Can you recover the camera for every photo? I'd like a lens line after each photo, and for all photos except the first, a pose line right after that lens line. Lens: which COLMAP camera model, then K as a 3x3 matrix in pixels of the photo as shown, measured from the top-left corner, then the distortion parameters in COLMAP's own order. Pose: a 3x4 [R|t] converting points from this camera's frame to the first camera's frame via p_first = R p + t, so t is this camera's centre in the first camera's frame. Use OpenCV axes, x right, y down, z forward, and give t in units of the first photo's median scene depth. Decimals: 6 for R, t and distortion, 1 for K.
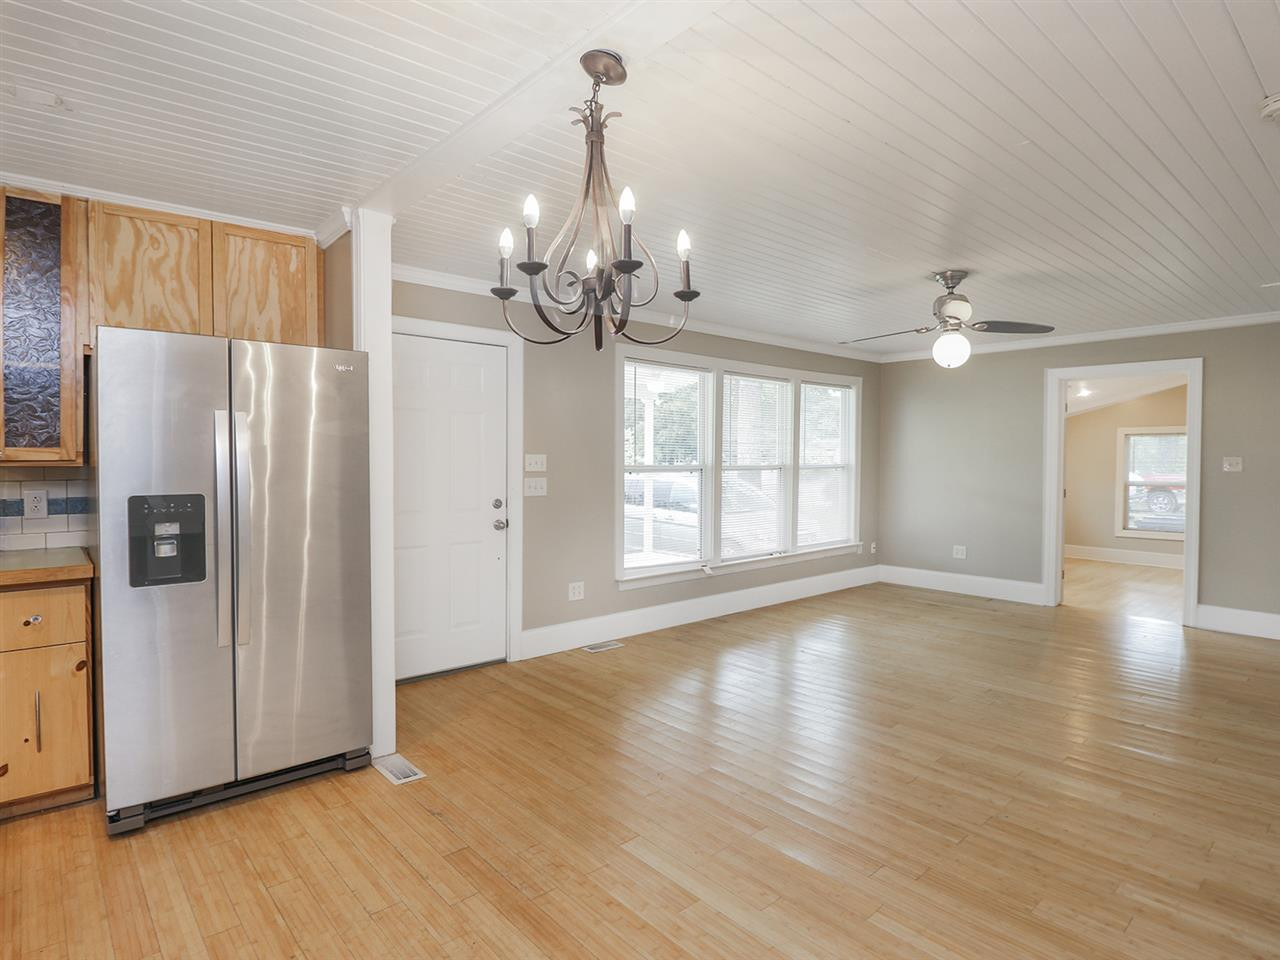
lens RADIAL K [[678.4, 0, 646.2], [0, 678.4, 473.0], [0, 0, 1]] dist [-0.005836, -0.010416]
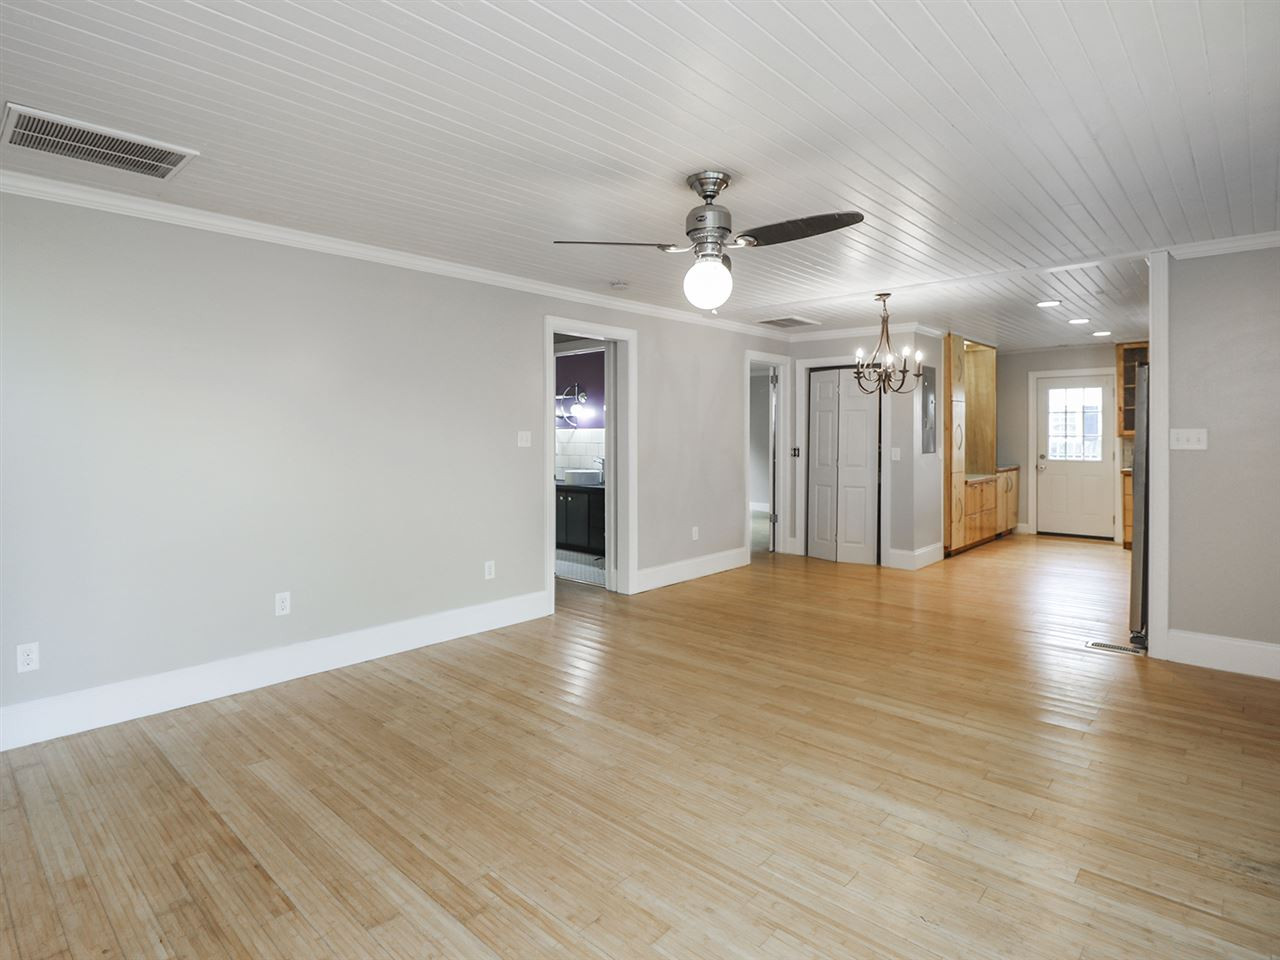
lens RADIAL K [[678.4, 0, 563.3], [0, 678.4, 441.9], [0, 0, 1]] dist [-0.005836, -0.010416]
pose [[-0.999073, 0.001068, -0.043036, 0.639301], [-0.000349, 0.999459, 0.032890, -0.038290], [0.043048, 0.032875, -0.998532, 1.727920]]
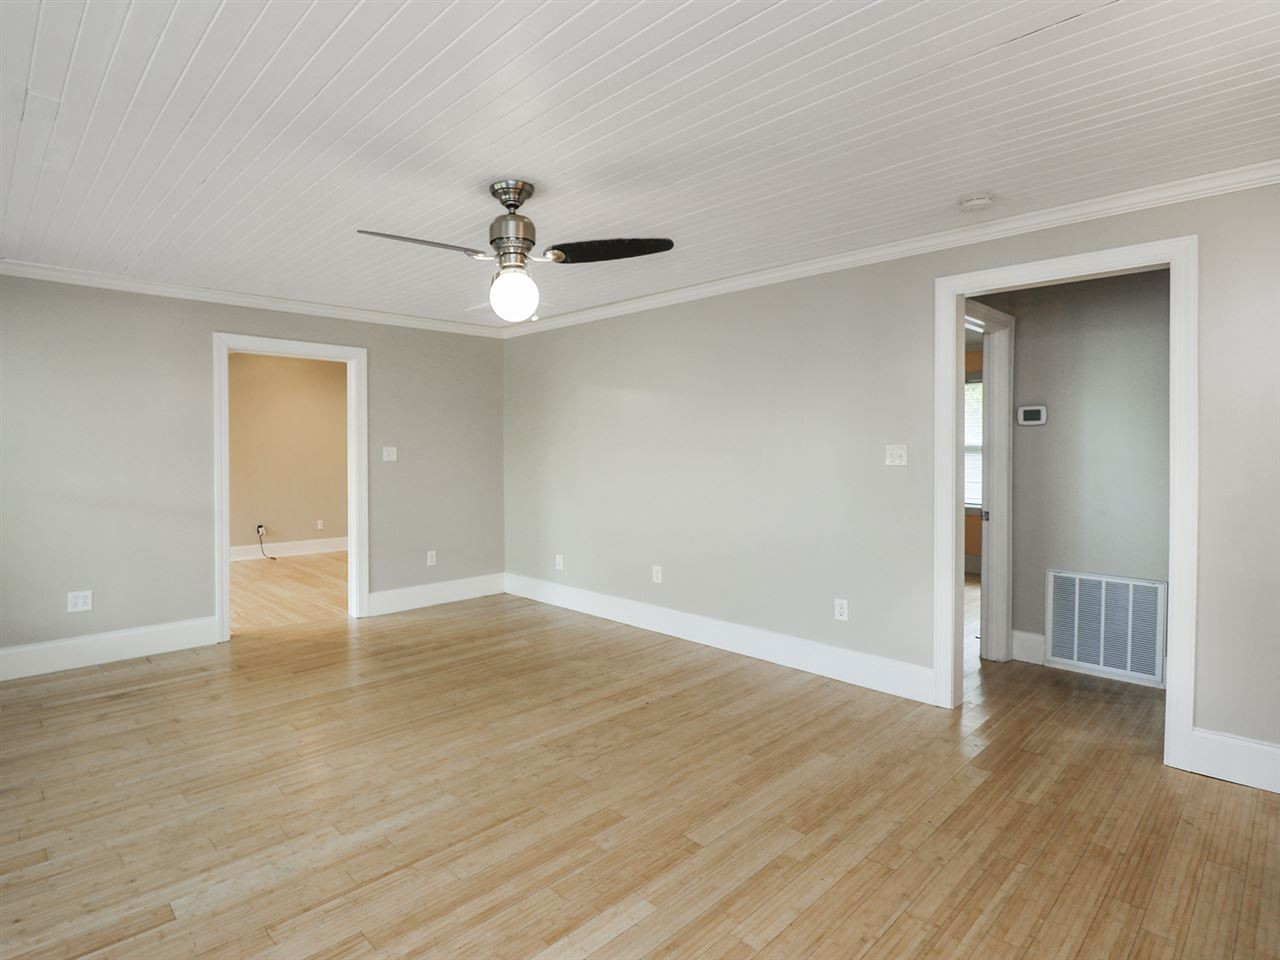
lens RADIAL K [[678.4, 0, 568.7], [0, 678.4, 466.8], [0, 0, 1]] dist [-0.005836, -0.010416]
pose [[-0.004298, -0.028845, 0.999575, -0.258432], [0.023627, 0.999302, 0.028939, -0.023043], [-0.999712, 0.023741, -0.003613, 0.950867]]
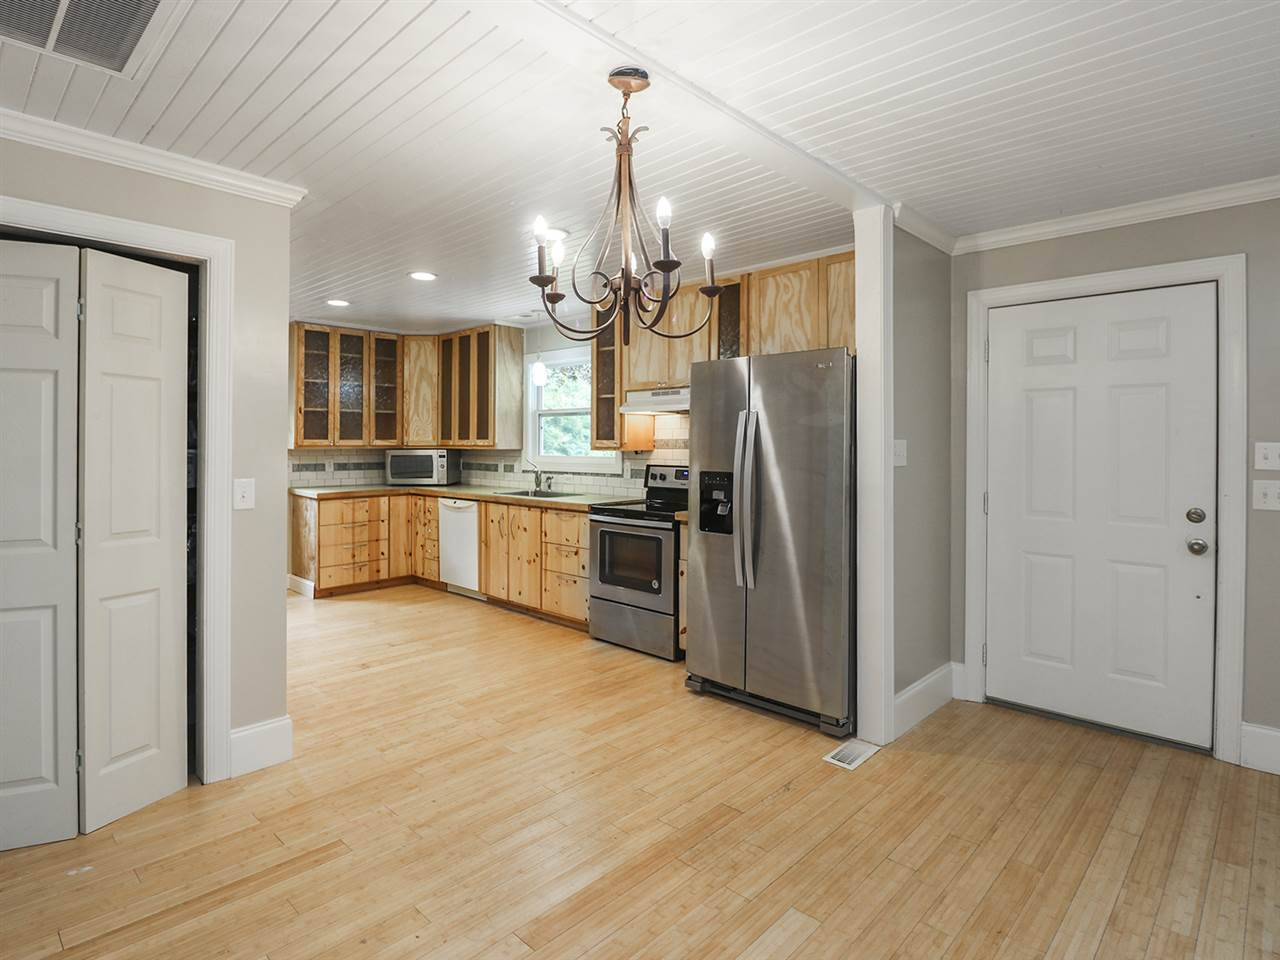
lens RADIAL K [[678.4, 0, 615.2], [0, 678.4, 447.3], [0, 0, 1]] dist [-0.005836, -0.010416]
pose [[0.077655, -0.000190, -0.996980, 0.450862], [-0.027101, 0.999630, -0.002301, -0.006357], [0.996612, 0.027198, 0.077622, 0.408663]]
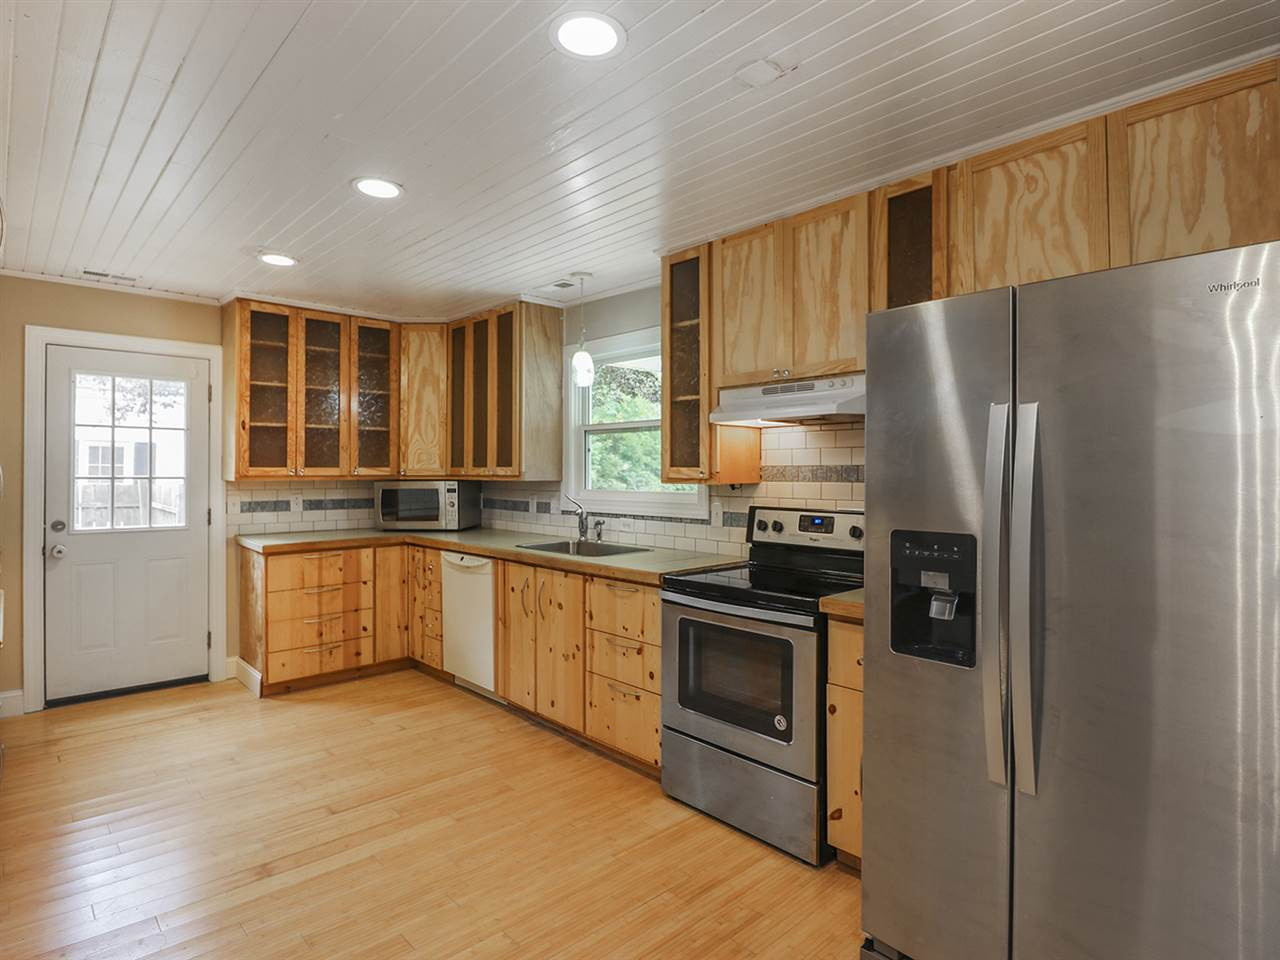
lens RADIAL K [[678.4, 0, 657.8], [0, 678.4, 470.4], [0, 0, 1]] dist [-0.005836, -0.010416]
pose [[0.051794, -0.007765, -0.998628, -0.015389], [-0.025496, 0.999634, -0.009095, -0.010189], [0.998332, 0.025932, 0.051577, 0.415128]]
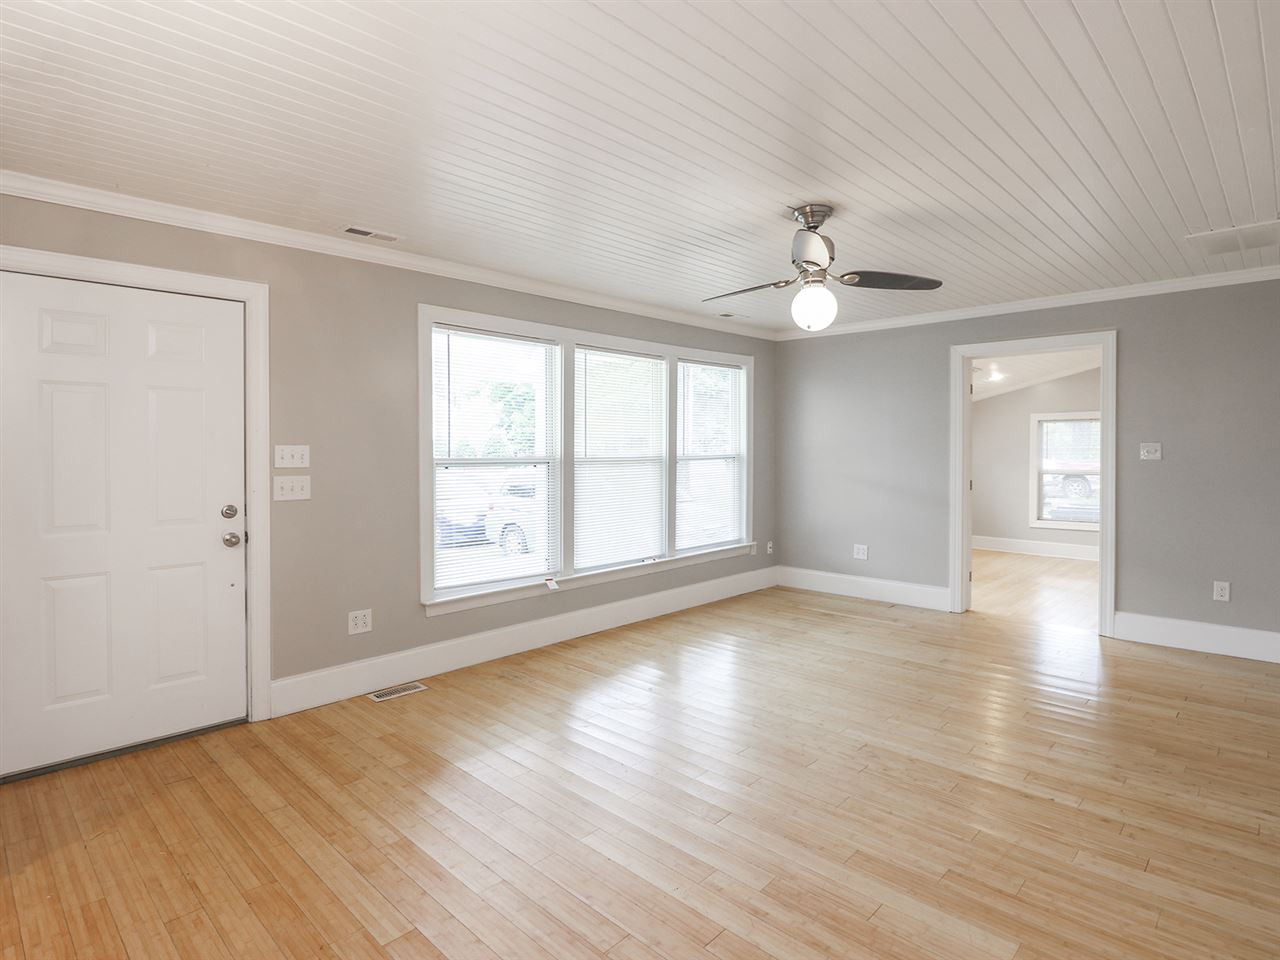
lens RADIAL K [[678.4, 0, 647.9], [0, 678.4, 456.4], [0, 0, 1]] dist [-0.005836, -0.010416]
pose [[0.996120, -0.007664, 0.087673, 0.193513], [0.008553, 0.999916, -0.009773, -0.004588], [-0.087591, 0.010485, 0.996101, 0.245146]]
